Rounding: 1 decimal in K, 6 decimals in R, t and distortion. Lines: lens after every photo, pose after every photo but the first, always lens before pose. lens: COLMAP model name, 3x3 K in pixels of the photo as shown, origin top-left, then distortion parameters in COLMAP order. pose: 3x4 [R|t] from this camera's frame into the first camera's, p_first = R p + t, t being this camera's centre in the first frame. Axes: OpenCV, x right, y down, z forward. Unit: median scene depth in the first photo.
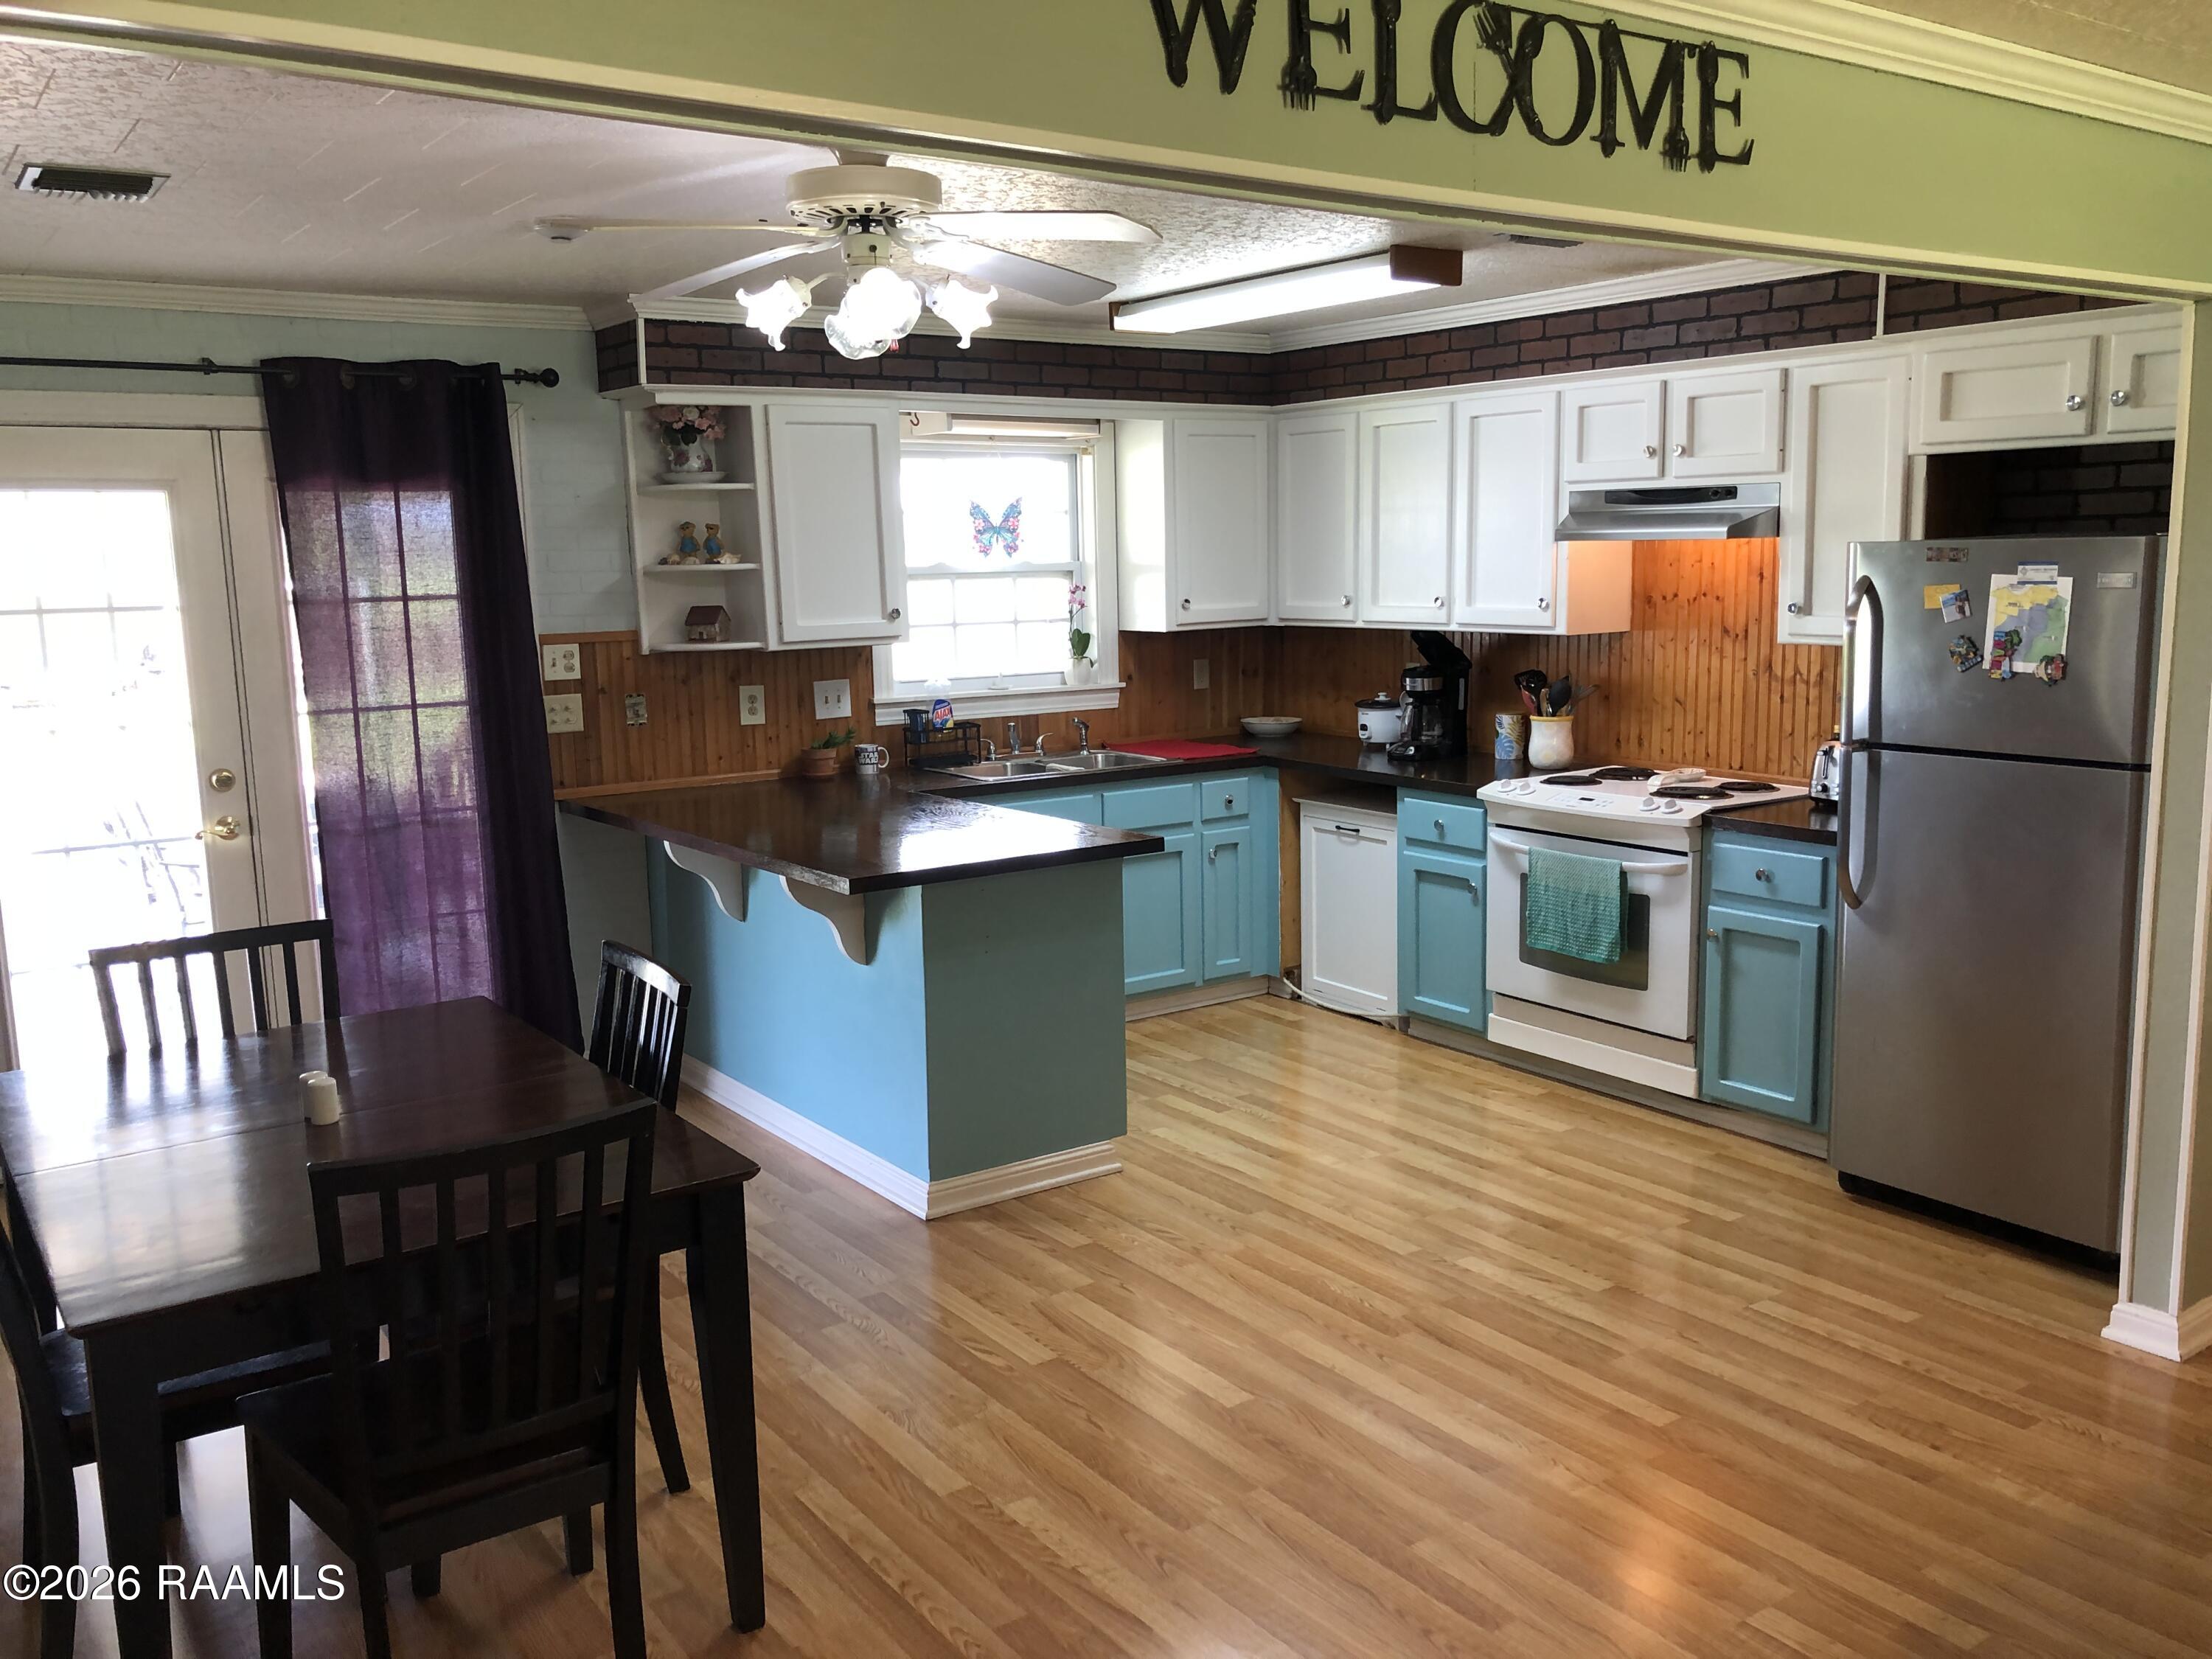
lens RADIAL K [[1823.1, 0, 1105.0], [0, 1823.1, 836.0], [0, 0, 1]] dist [0.039281, -0.035714]
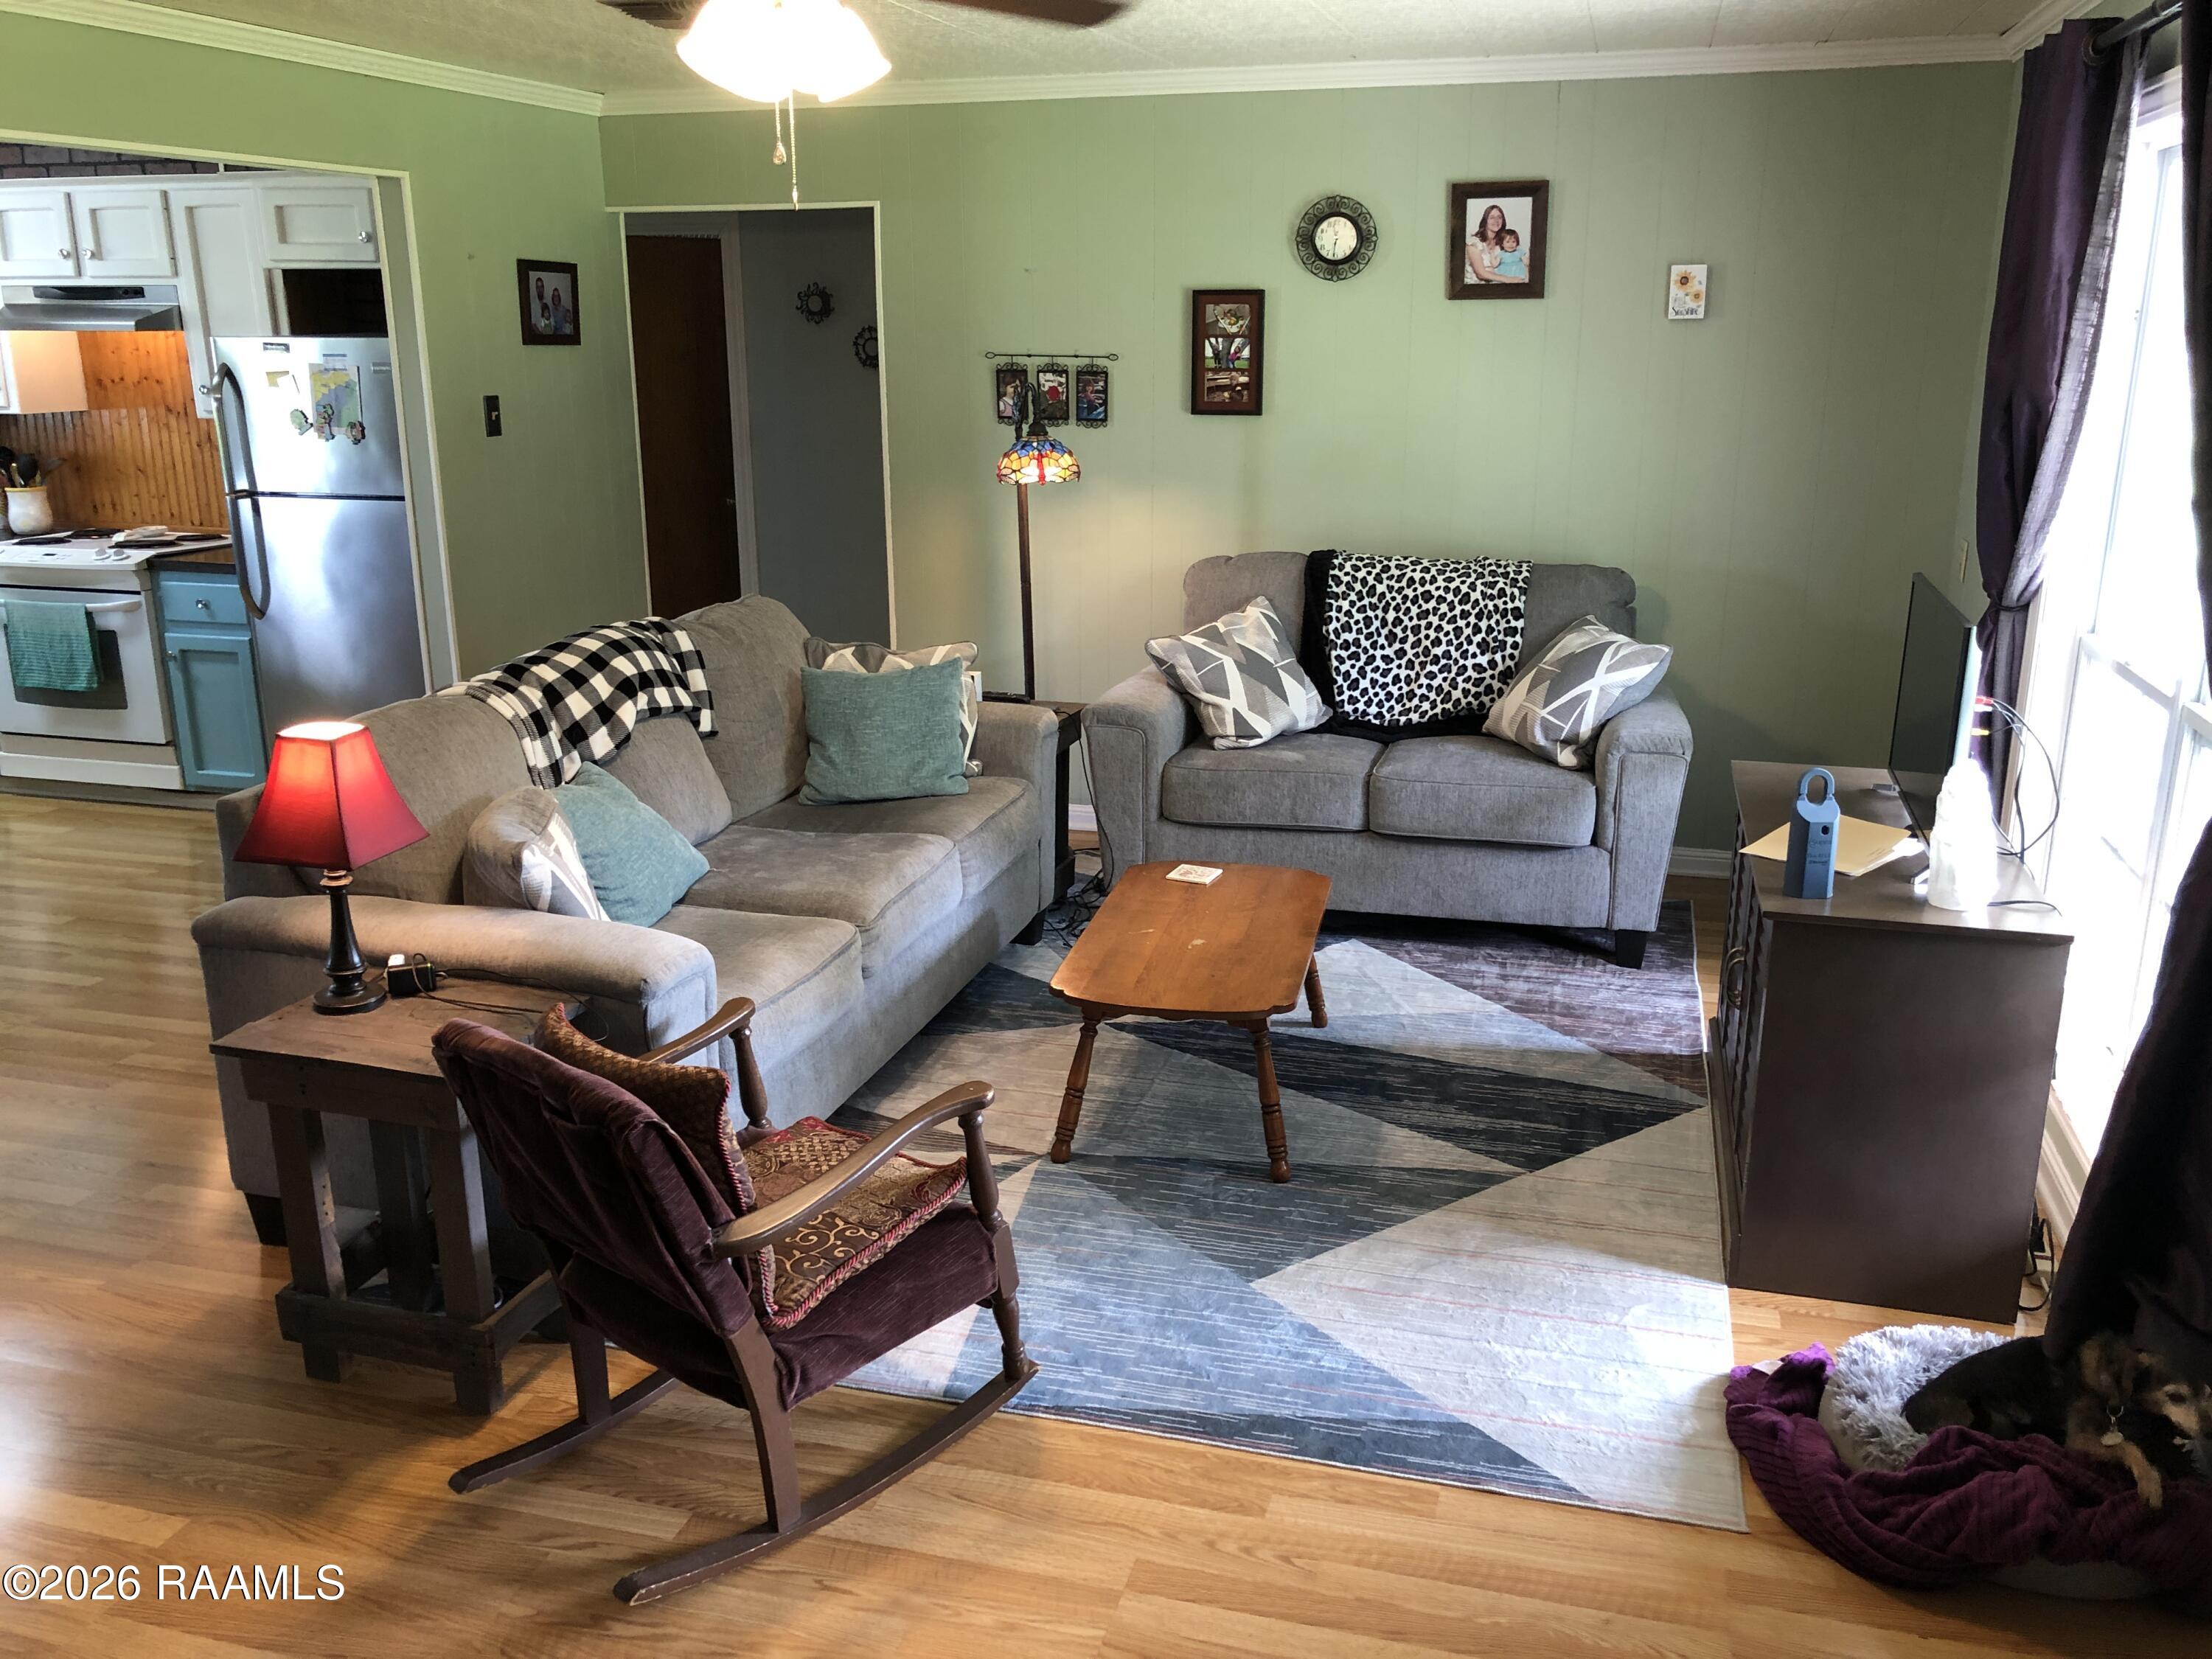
lens RADIAL K [[1823.1, 0, 1107.4], [0, 1823.1, 813.6], [0, 0, 1]] dist [0.039281, -0.035714]
pose [[0.780588, -0.148273, 0.607205, 0.051044], [0.086850, 0.987762, 0.129552, 0.051086], [-0.618983, -0.048391, 0.783912, -0.367308]]
